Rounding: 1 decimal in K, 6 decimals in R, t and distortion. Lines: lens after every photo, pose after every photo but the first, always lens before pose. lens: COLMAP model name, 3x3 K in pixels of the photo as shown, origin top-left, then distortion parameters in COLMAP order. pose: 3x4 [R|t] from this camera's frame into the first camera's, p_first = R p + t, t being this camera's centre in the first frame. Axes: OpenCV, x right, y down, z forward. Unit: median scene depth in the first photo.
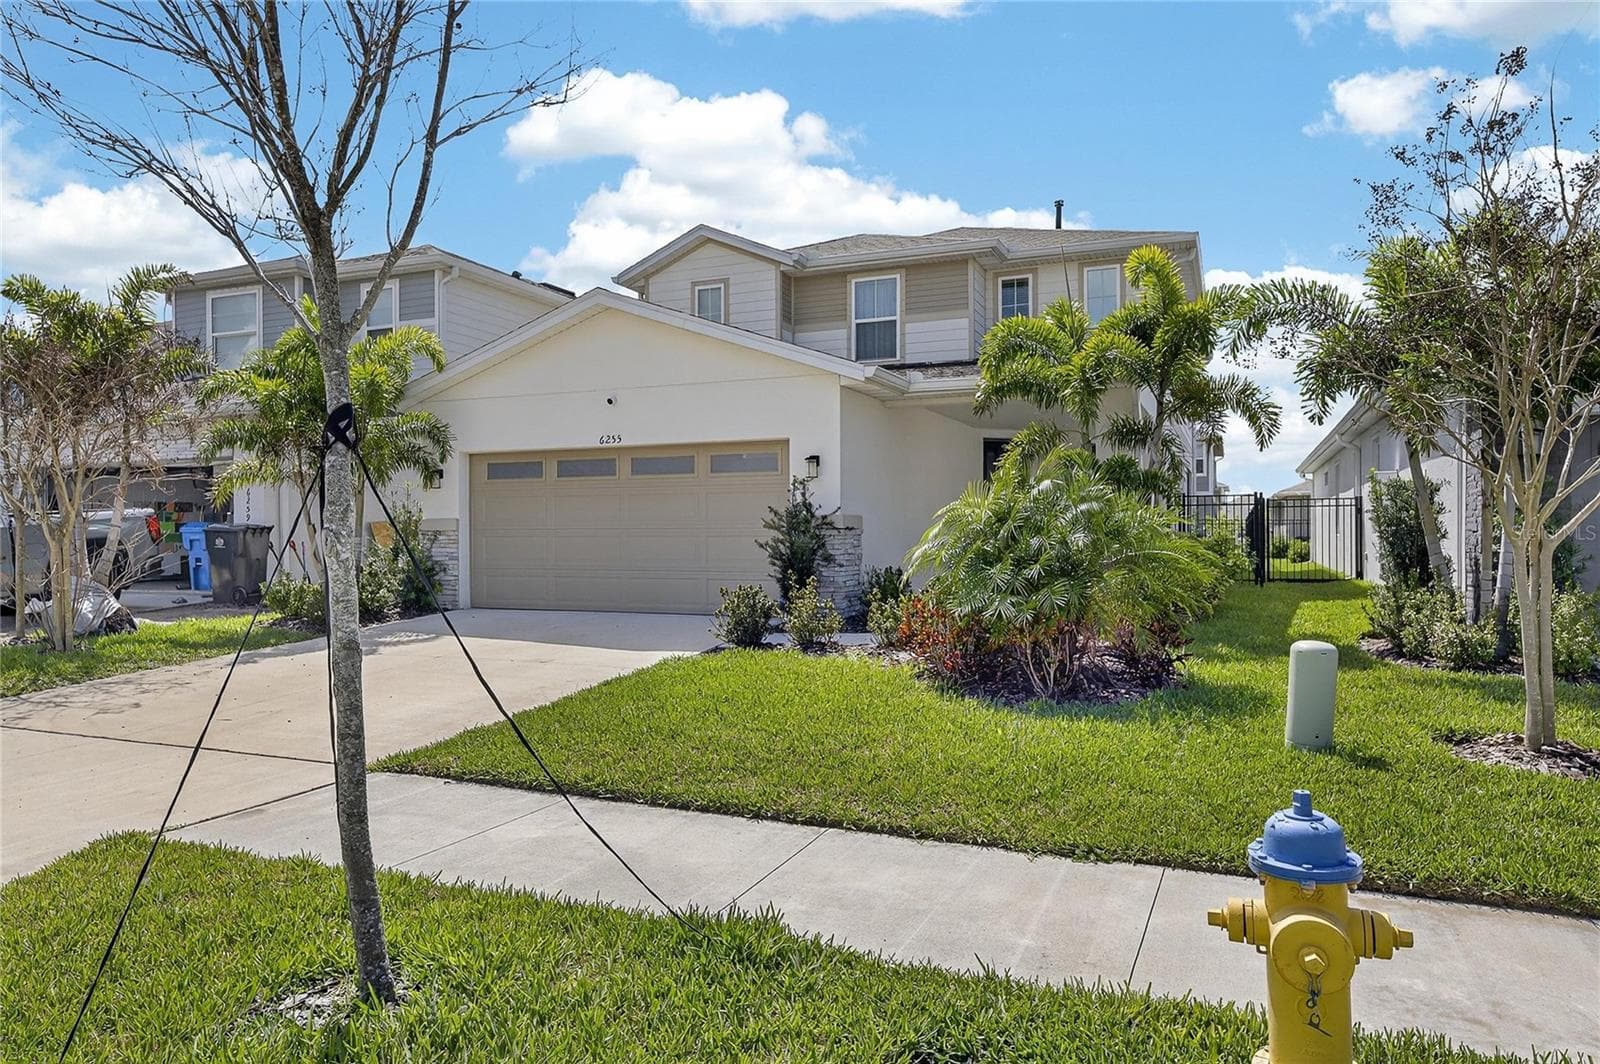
lens RADIAL K [[1034.2, 0, 797.3], [0, 1034.2, 532.0], [0, 0, 1]] dist [0.000771, 0.004967]
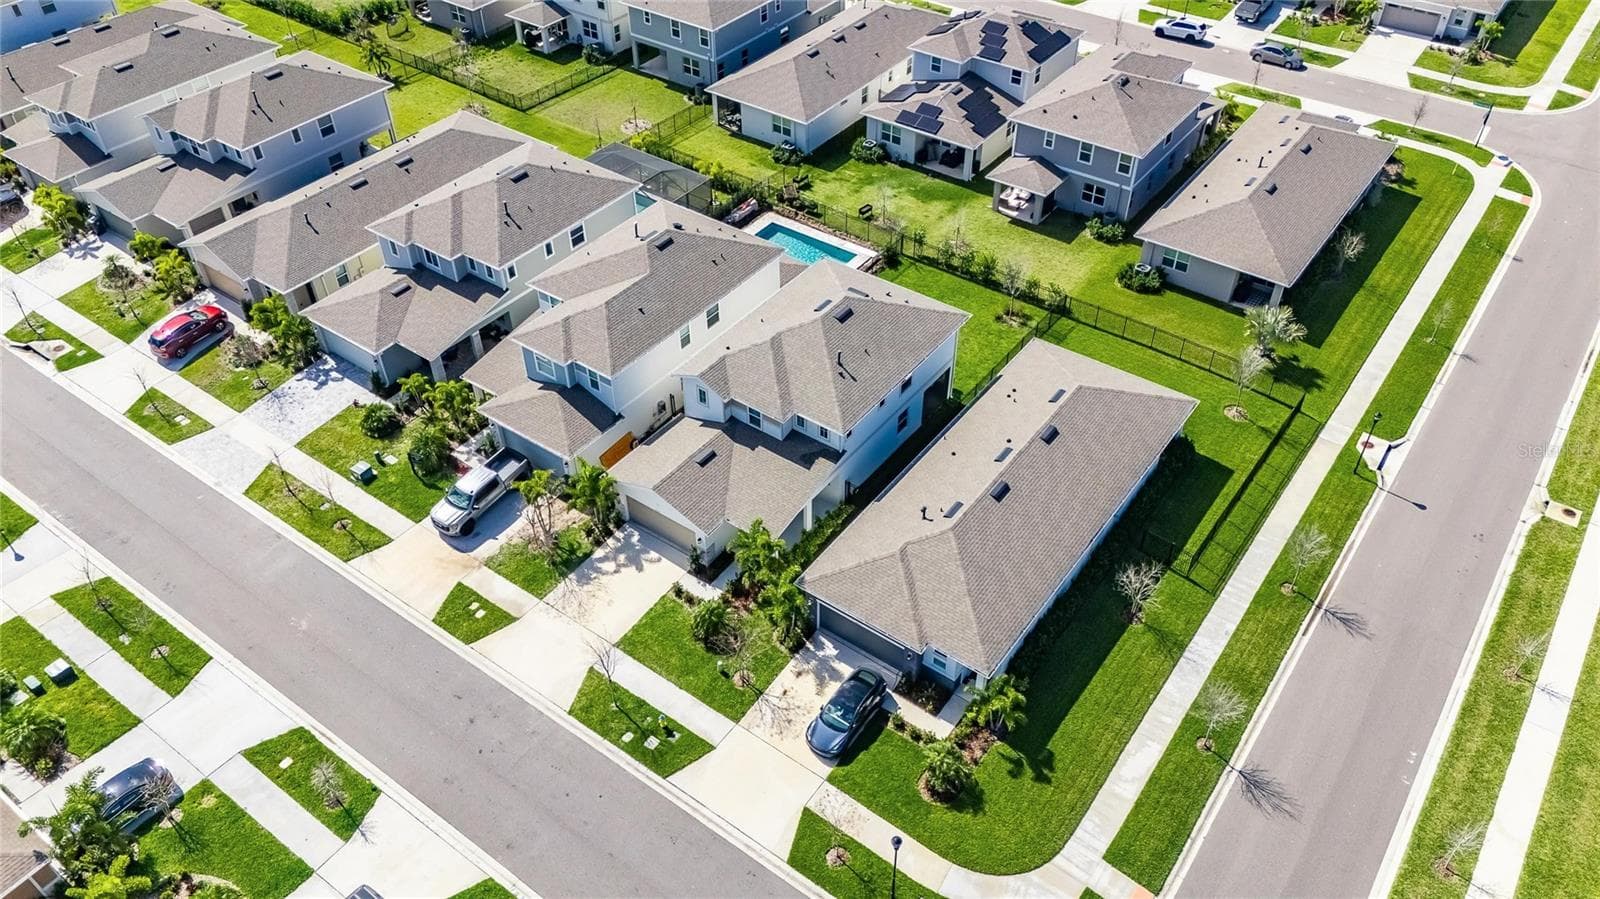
lens RADIAL K [[1177.1, 0, 804.1], [0, 1177.1, 454.9], [0, 0, 1]] dist [0.077496, -0.079621]
pose [[0.974556, 0.149803, -0.166732, 1.094702], [0.000636, 0.742009, 0.670389, -3.289002], [0.224143, -0.653438, 0.723034, -2.021137]]
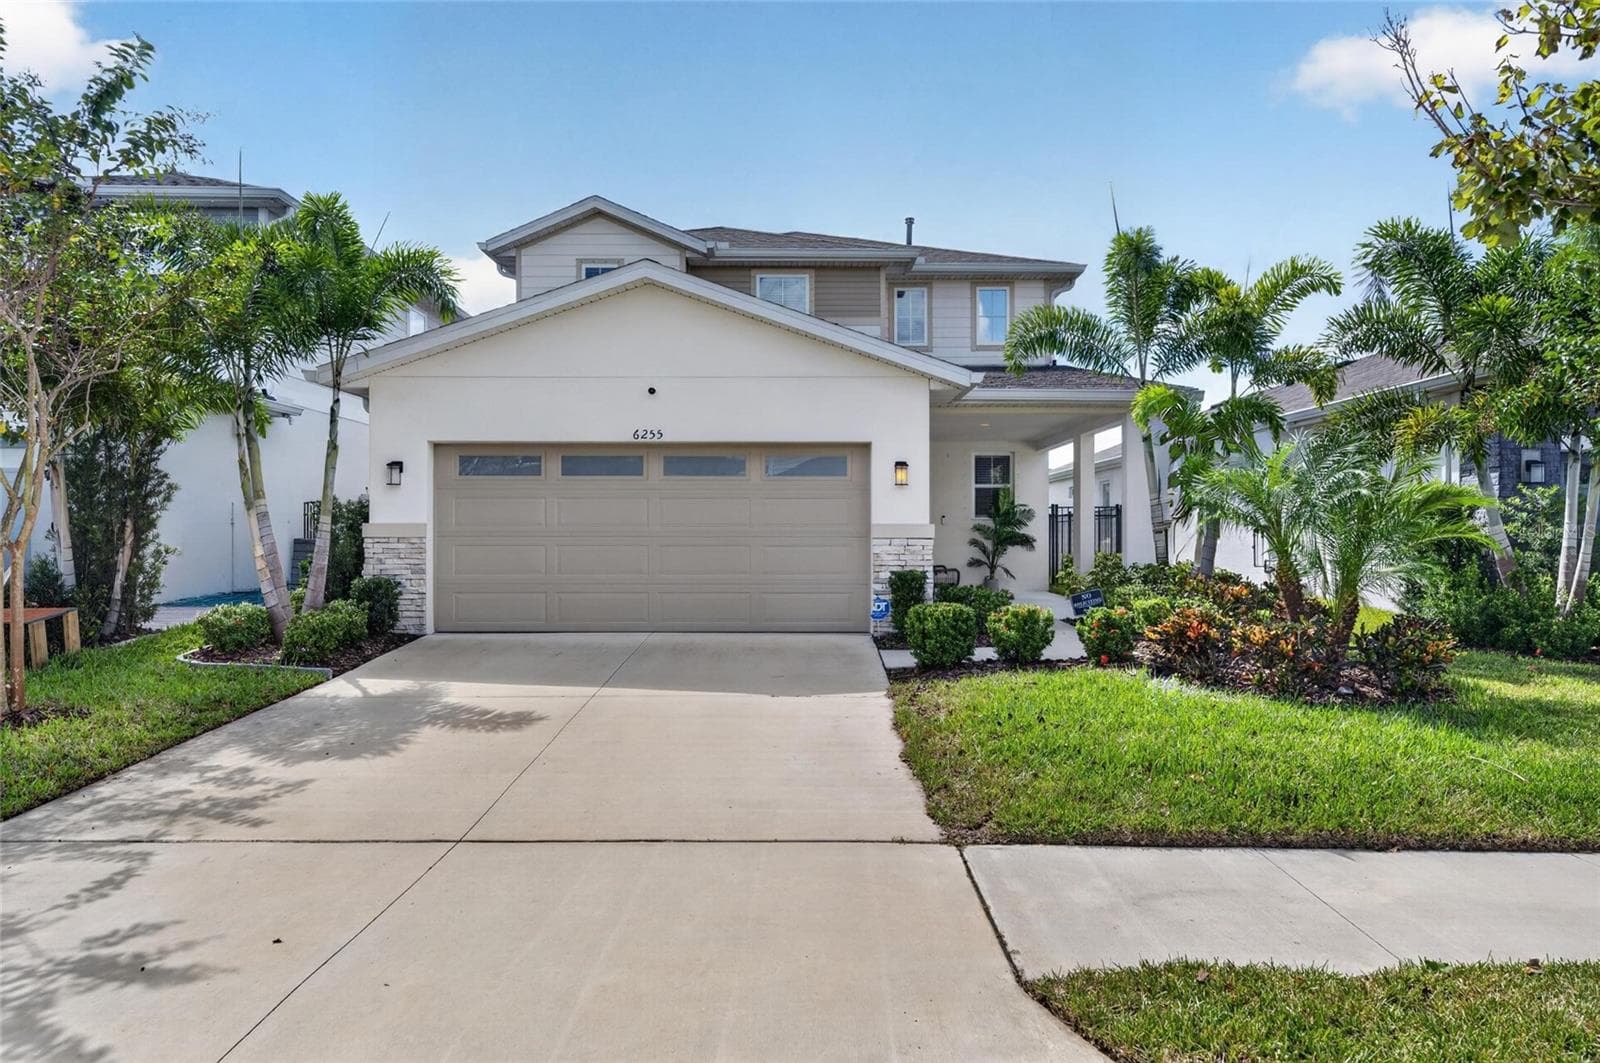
lens RADIAL K [[1034.2, 0, 802.6], [0, 1034.2, 535.9], [0, 0, 1]] dist [0.000771, 0.004967]
pose [[0.918547, 0.004449, 0.395287, -0.401452], [-0.005215, 0.999986, 0.000863, -0.005321], [-0.395277, -0.002854, 0.918557, 0.148057]]
